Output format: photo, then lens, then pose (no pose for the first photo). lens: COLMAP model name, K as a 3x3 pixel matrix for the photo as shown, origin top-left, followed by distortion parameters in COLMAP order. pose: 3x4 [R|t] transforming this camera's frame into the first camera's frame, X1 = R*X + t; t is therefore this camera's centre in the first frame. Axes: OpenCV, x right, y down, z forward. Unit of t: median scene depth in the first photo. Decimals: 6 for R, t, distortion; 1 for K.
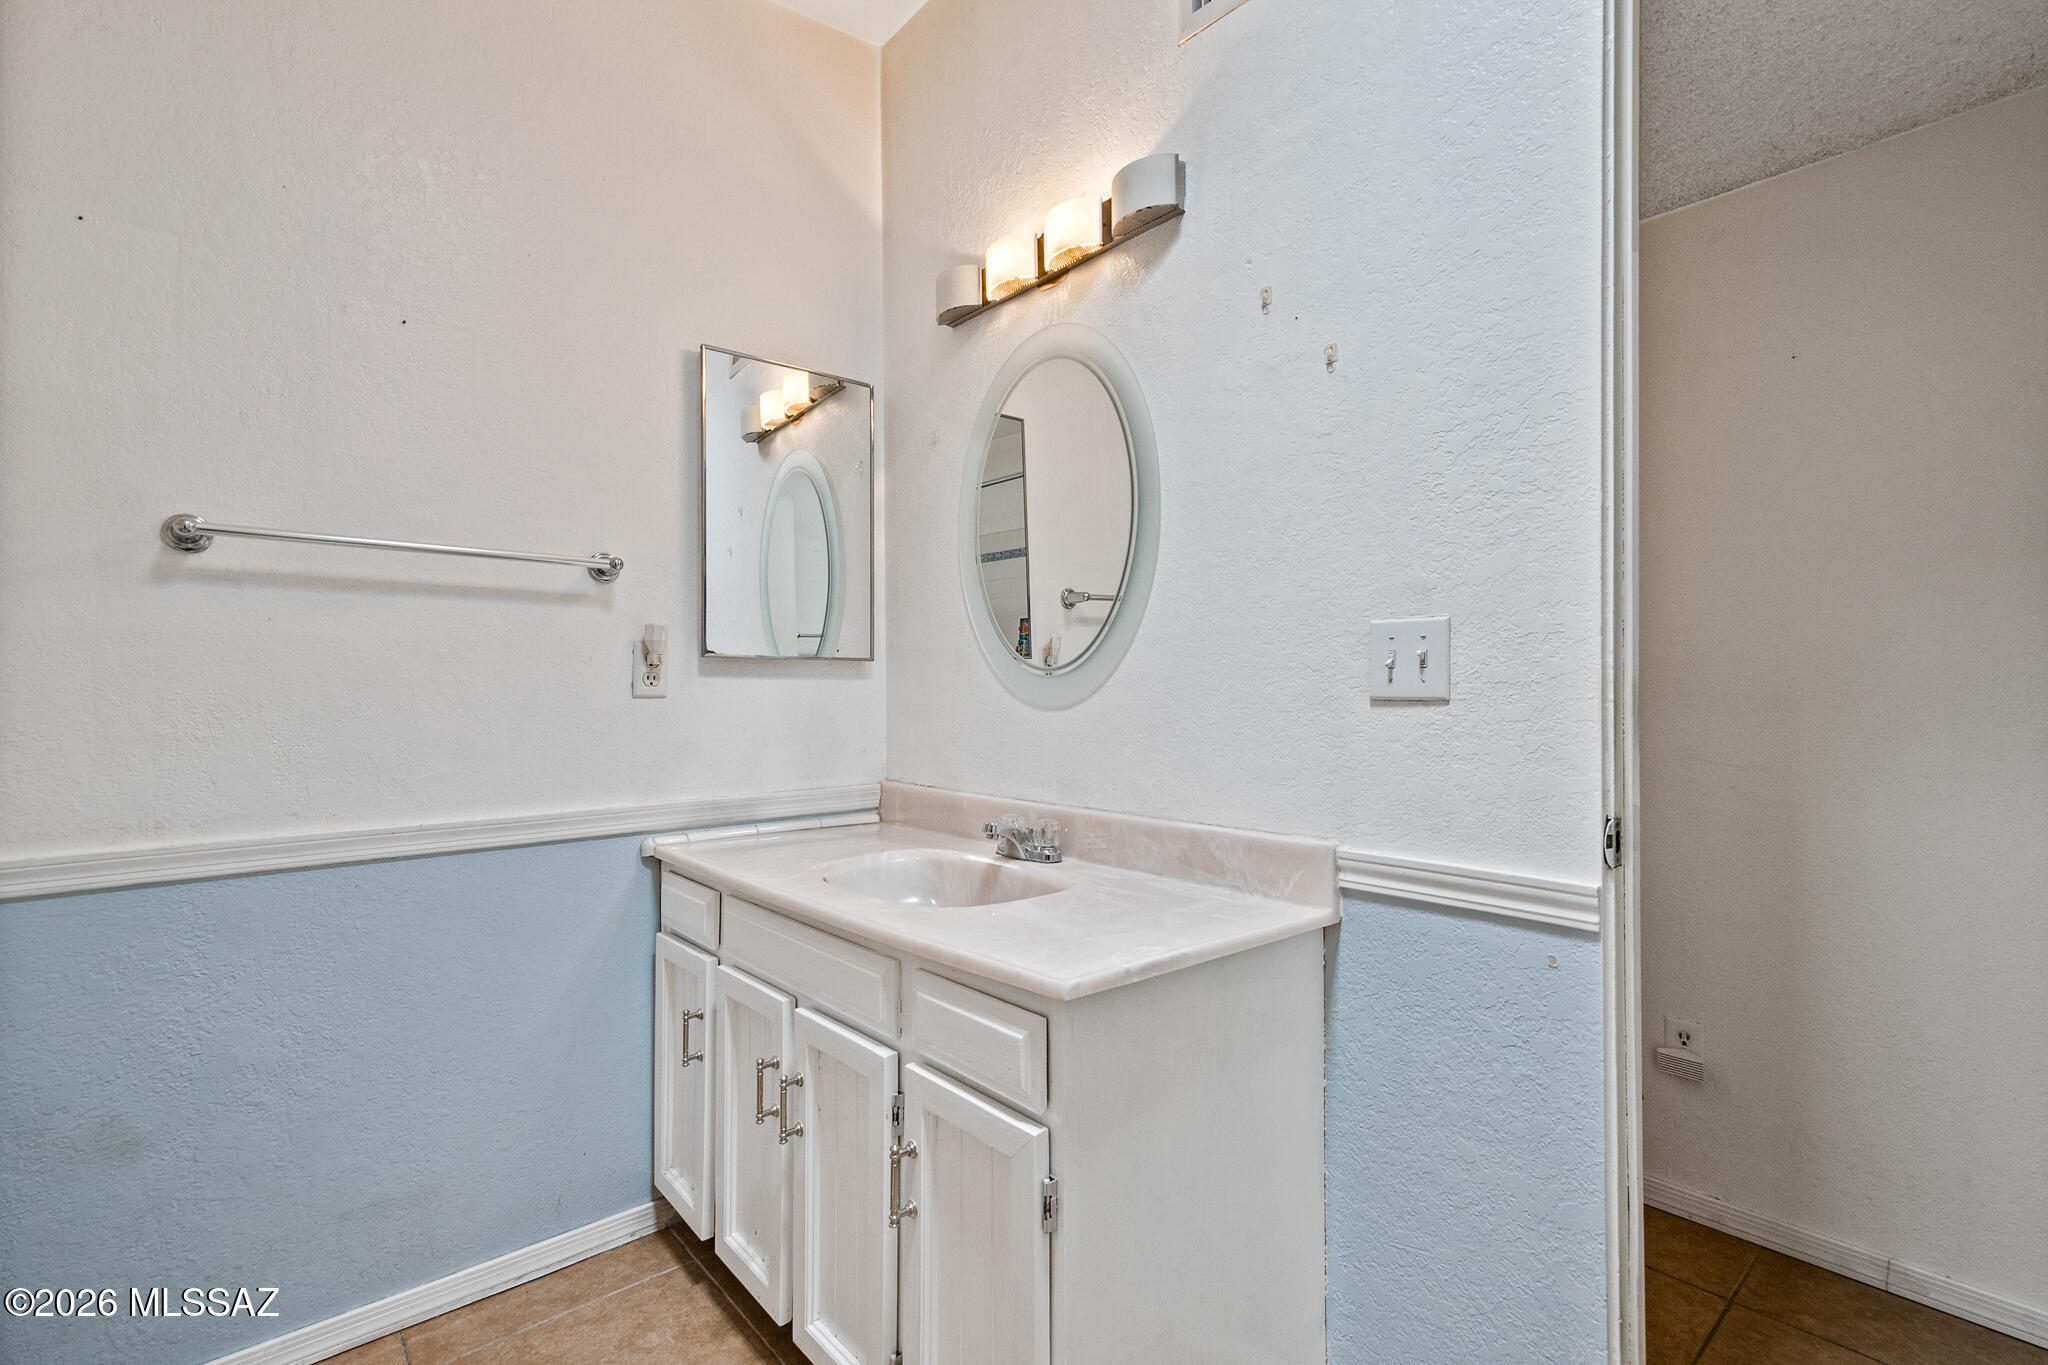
lens RADIAL K [[943.6, 0, 1027.9], [0, 943.6, 684.8], [0, 0, 1]] dist [0.001092, 0.000025]
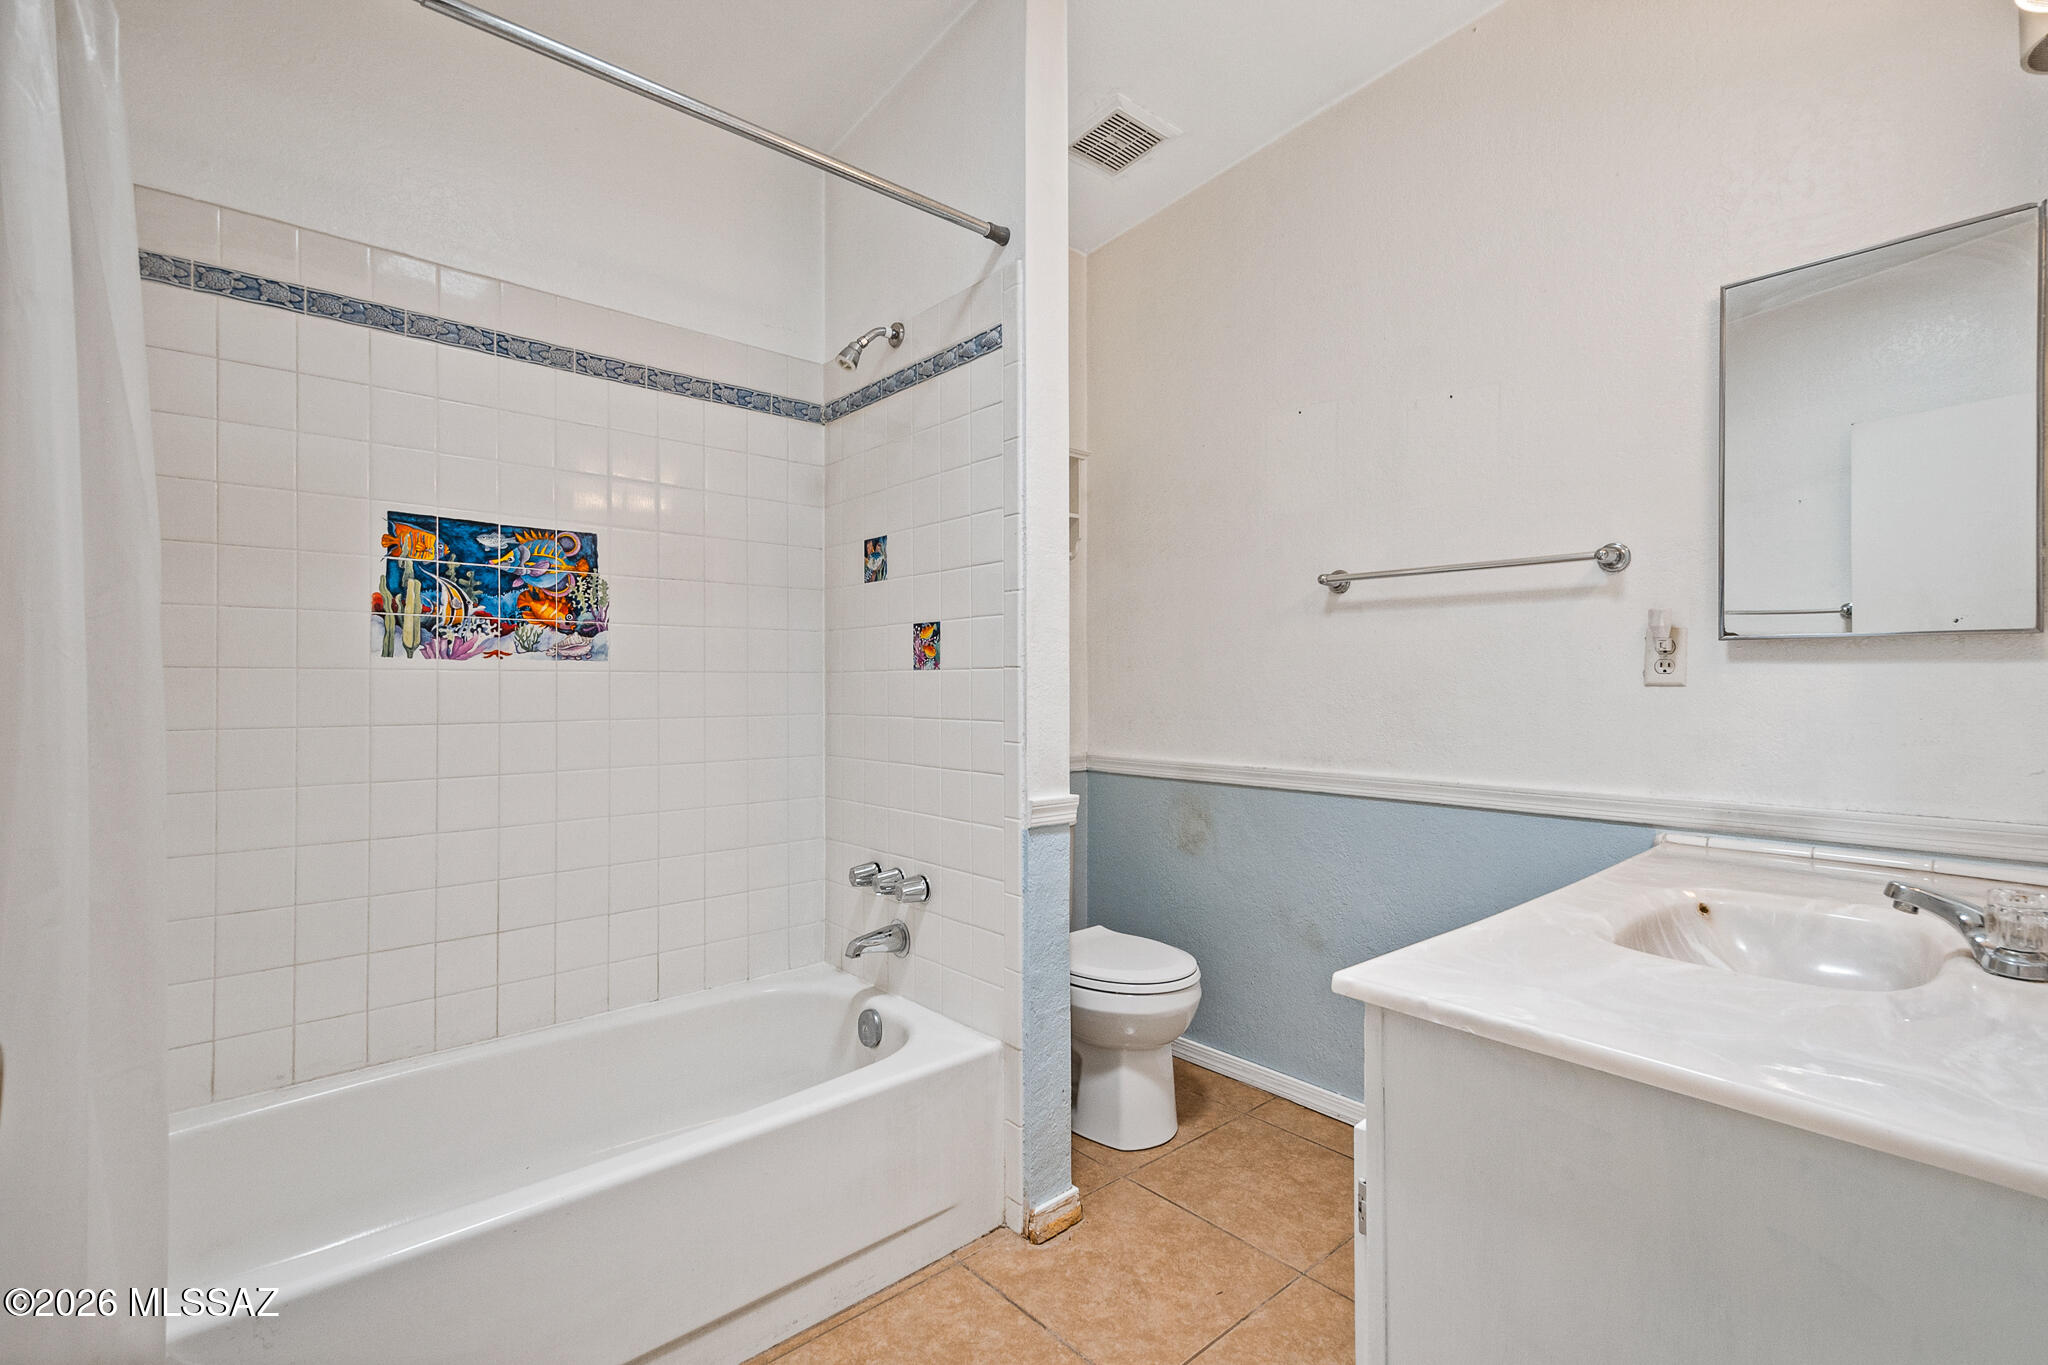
lens RADIAL K [[886.7, 0, 1024.0], [0, 886.7, 682.5], [0, 0, 1]] dist [0.016908, -0.000098]
pose [[0.010892, 0.003555, -0.999934, 0.511277], [0.004417, 0.999984, 0.003604, 0.004267], [0.999931, -0.004456, 0.010876, 0.354884]]
